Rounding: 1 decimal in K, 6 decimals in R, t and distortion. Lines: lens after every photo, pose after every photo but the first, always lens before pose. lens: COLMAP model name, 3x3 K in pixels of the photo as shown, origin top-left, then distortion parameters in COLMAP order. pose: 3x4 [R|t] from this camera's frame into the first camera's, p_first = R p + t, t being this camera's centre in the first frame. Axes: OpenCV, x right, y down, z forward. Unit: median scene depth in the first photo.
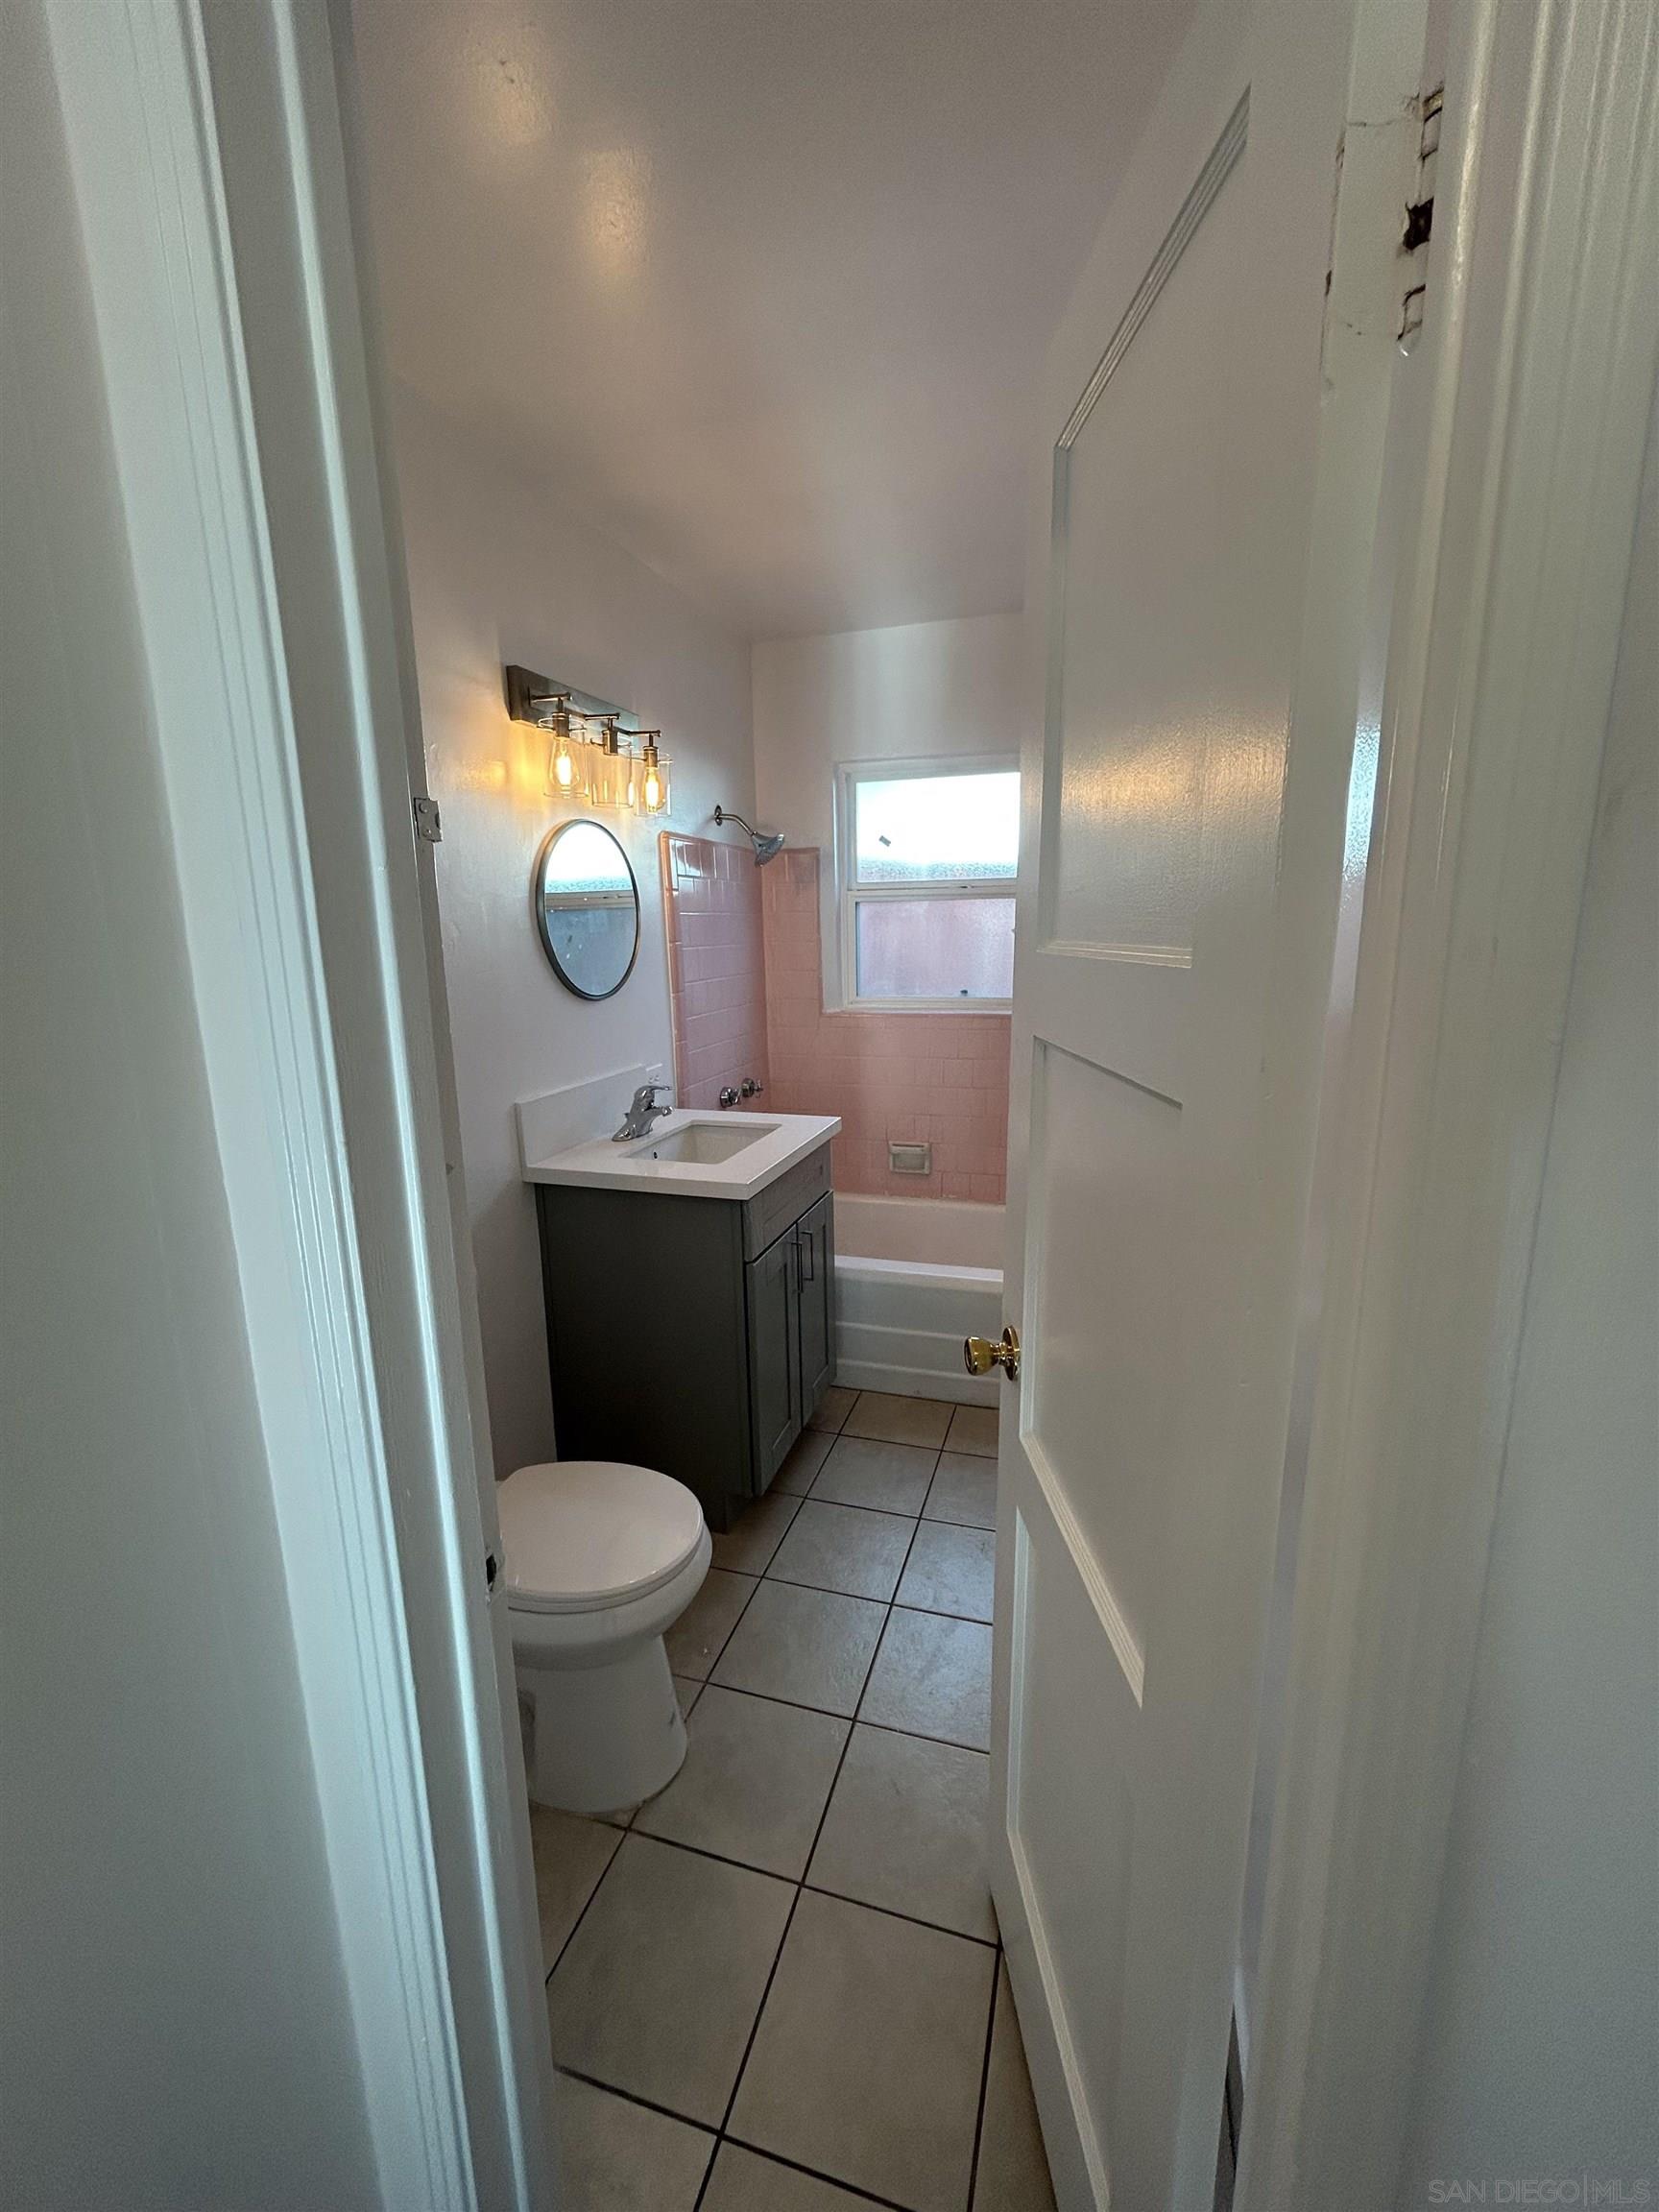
lens RADIAL K [[888.1, 0, 829.5], [0, 888.1, 1106.0], [0, 0, 1]] dist [0.000337, 0.000026]
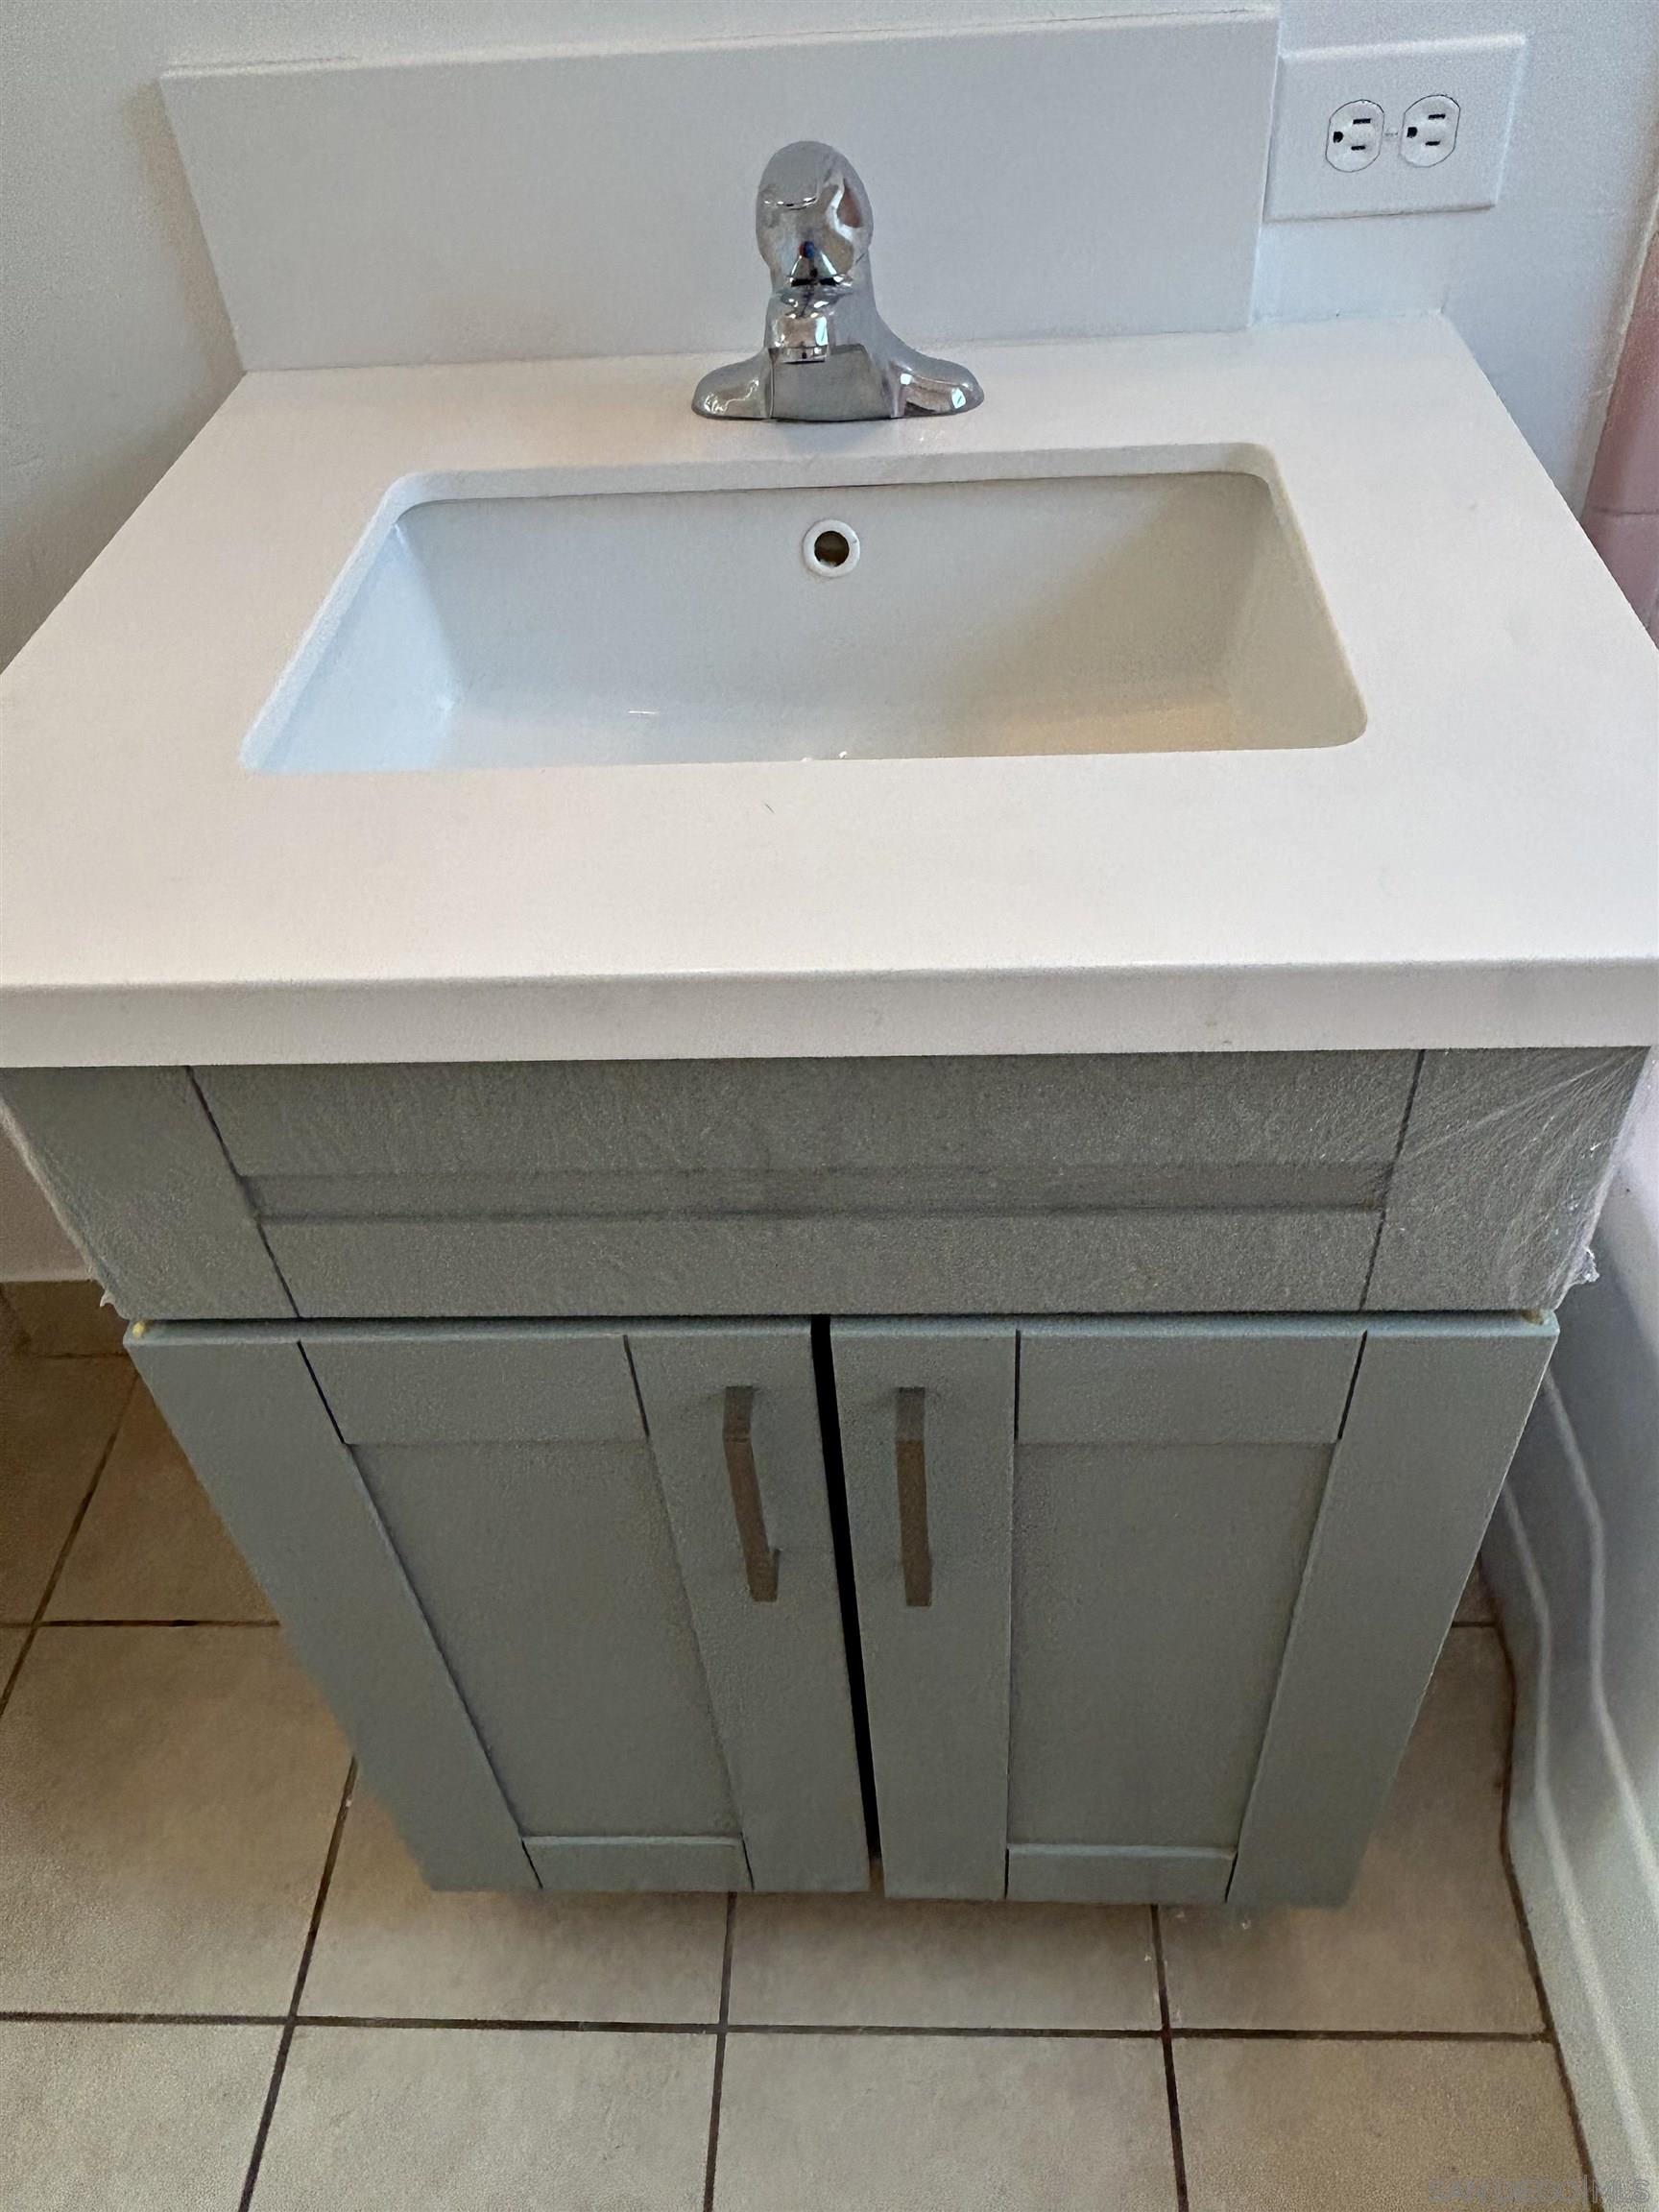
lens RADIAL K [[1647.4, 0, 829.5], [0, 1647.4, 1106.0], [0, 0, 1]] dist [0.000708, 0.000895]
pose [[0.256390, 0.659939, -0.706218, 0.144686], [-0.140463, 0.748324, 0.648291, -0.089294], [0.956313, -0.067018, 0.284560, 0.873589]]
